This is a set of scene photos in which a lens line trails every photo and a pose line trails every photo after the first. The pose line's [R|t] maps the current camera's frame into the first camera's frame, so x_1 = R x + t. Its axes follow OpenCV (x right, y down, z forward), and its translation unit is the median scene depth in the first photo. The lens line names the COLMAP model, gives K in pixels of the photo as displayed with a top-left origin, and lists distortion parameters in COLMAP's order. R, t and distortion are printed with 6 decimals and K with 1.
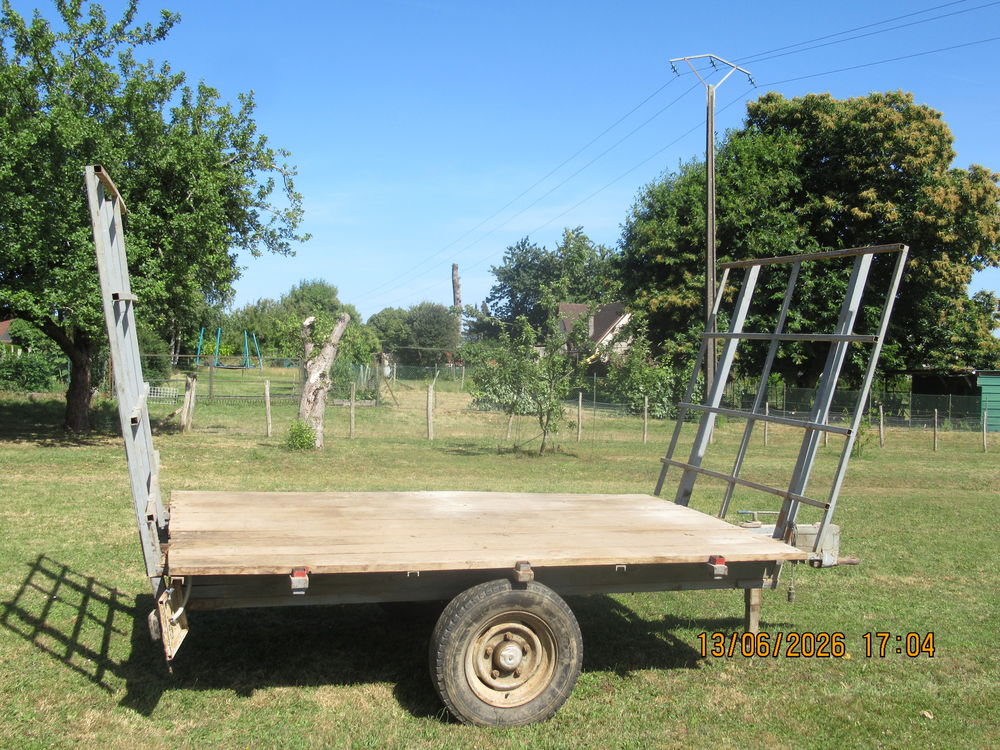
lens RADIAL K [[984.5, 0, 500.0], [0, 984.5, 375.0], [0, 0, 1]] dist [-0.028242, 0.005628]
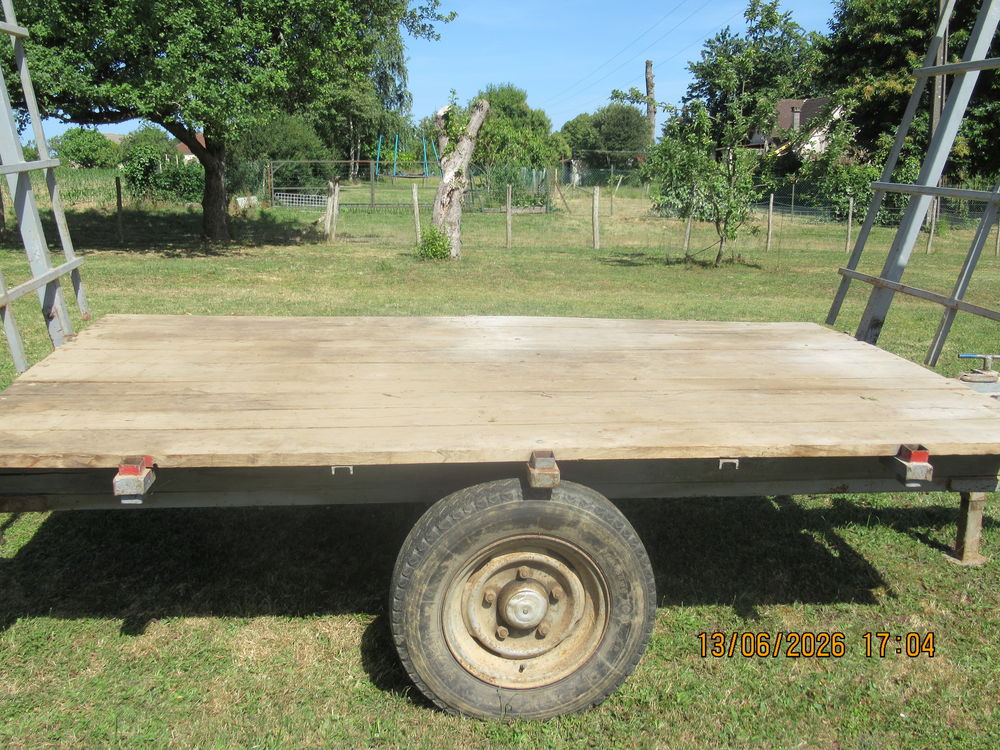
lens RADIAL K [[984.5, 0, 500.0], [0, 984.5, 375.0], [0, 0, 1]] dist [-0.028242, 0.005628]
pose [[0.980053, 0.021782, -0.197538, 0.077021], [0.016044, 0.982059, 0.187888, 0.029527], [0.198086, -0.187310, 0.962121, 0.329993]]
